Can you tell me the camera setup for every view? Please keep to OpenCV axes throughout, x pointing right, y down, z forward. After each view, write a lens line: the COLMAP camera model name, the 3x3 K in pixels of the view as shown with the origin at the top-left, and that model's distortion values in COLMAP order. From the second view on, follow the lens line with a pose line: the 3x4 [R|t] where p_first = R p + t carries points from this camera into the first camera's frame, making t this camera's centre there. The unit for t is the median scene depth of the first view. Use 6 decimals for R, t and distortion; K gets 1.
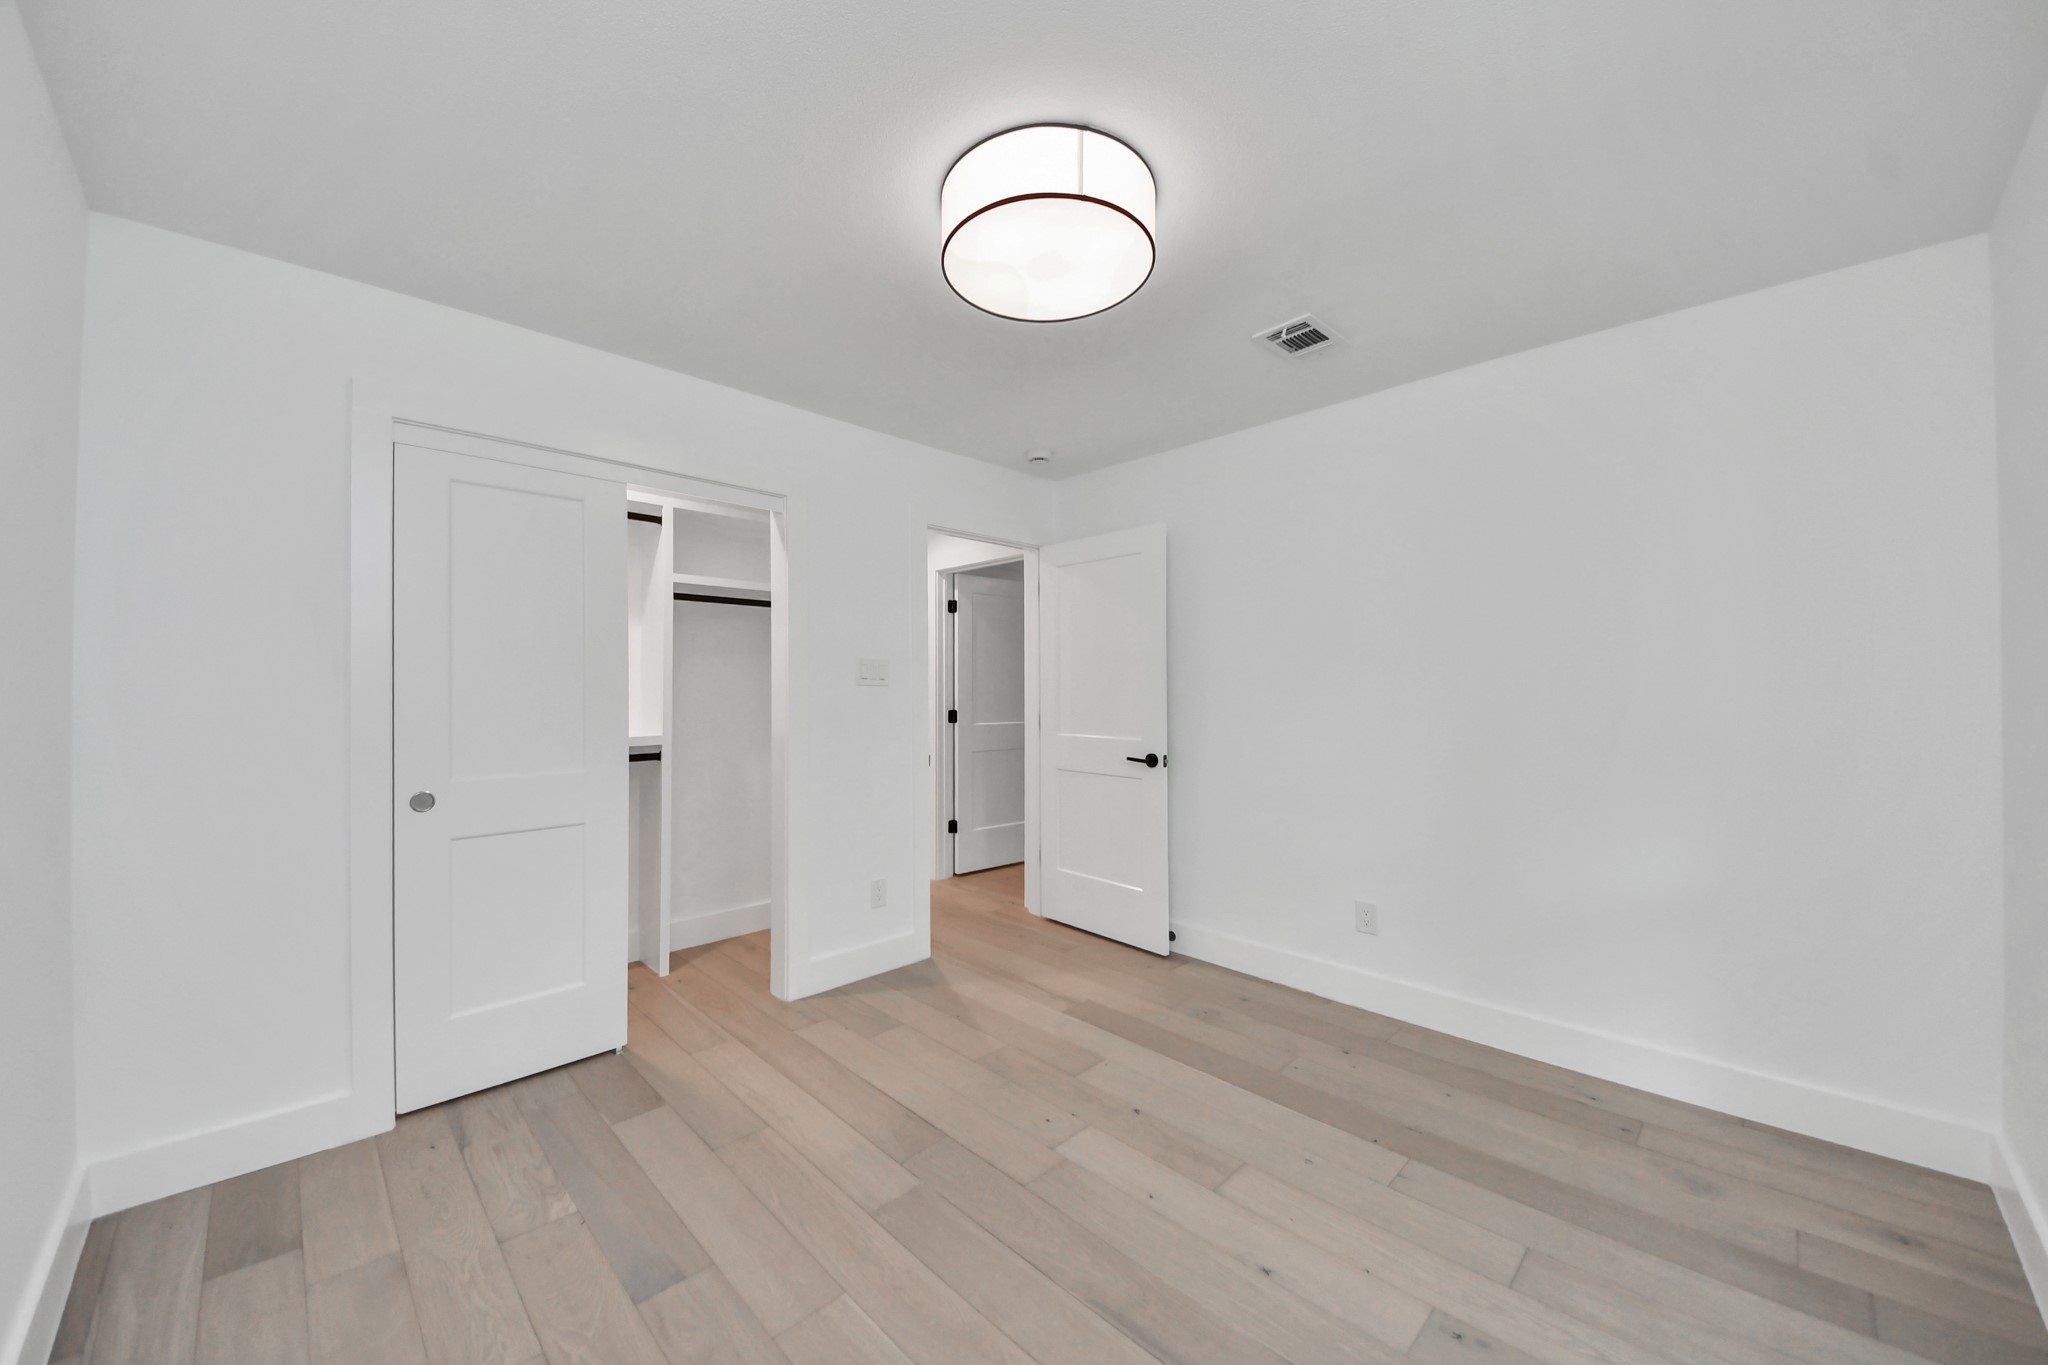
lens RADIAL K [[749.8, 0, 1018.7], [0, 749.8, 695.8], [0, 0, 1]] dist [0.018087, -0.012369]
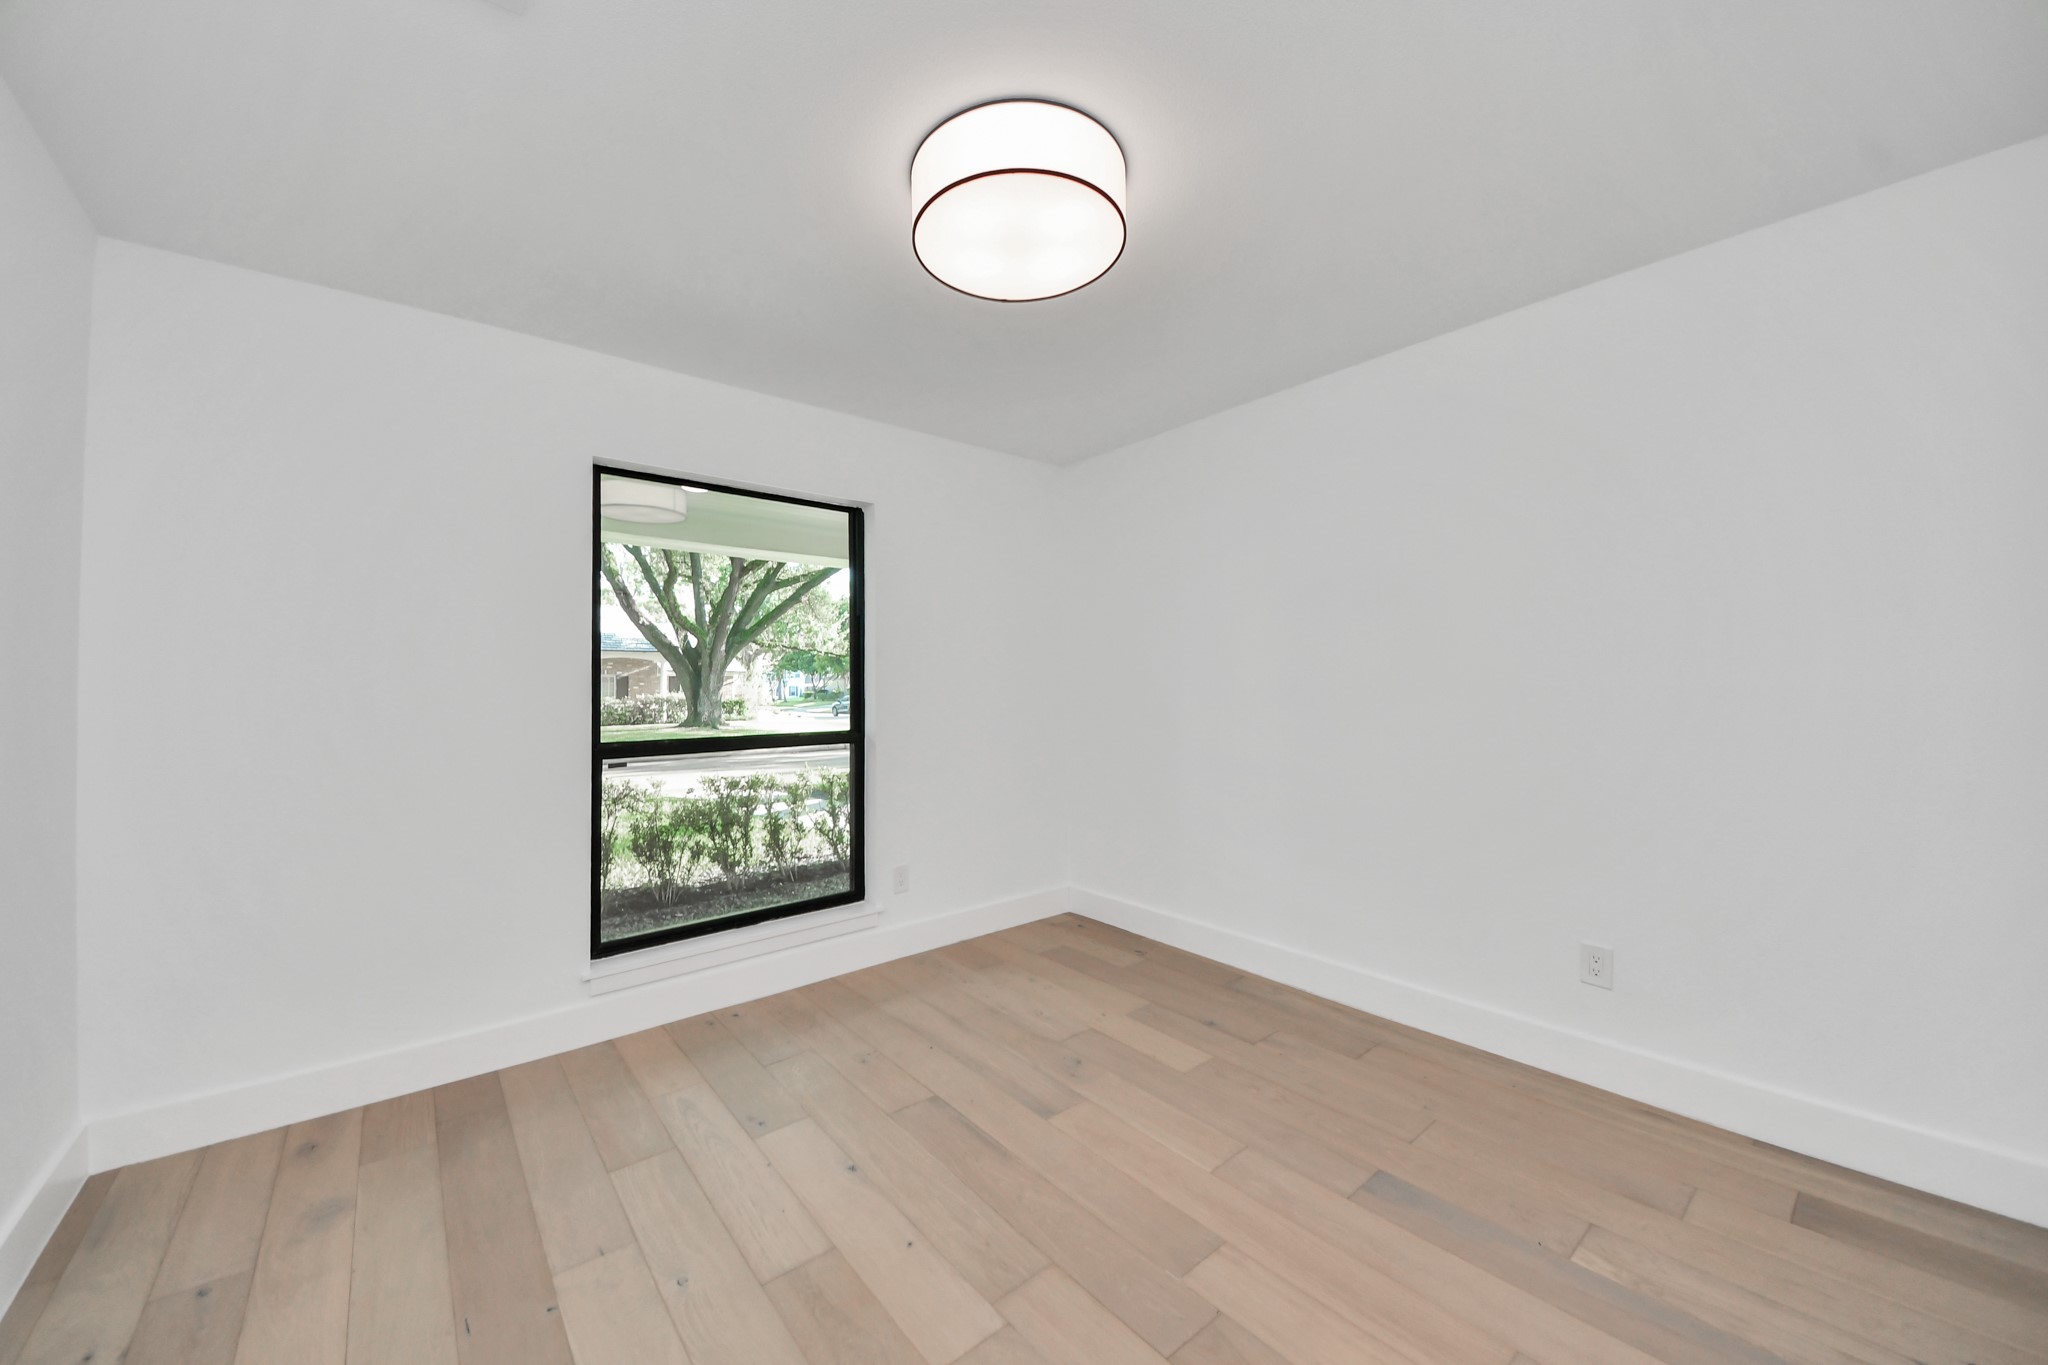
lens RADIAL K [[749.8, 0, 1018.7], [0, 749.8, 695.8], [0, 0, 1]] dist [0.018087, -0.012369]
pose [[-0.994589, 0.008714, 0.103518, -0.051040], [0.011612, 0.999556, 0.027424, 0.000397], [-0.103233, 0.028478, -0.994249, 2.000117]]
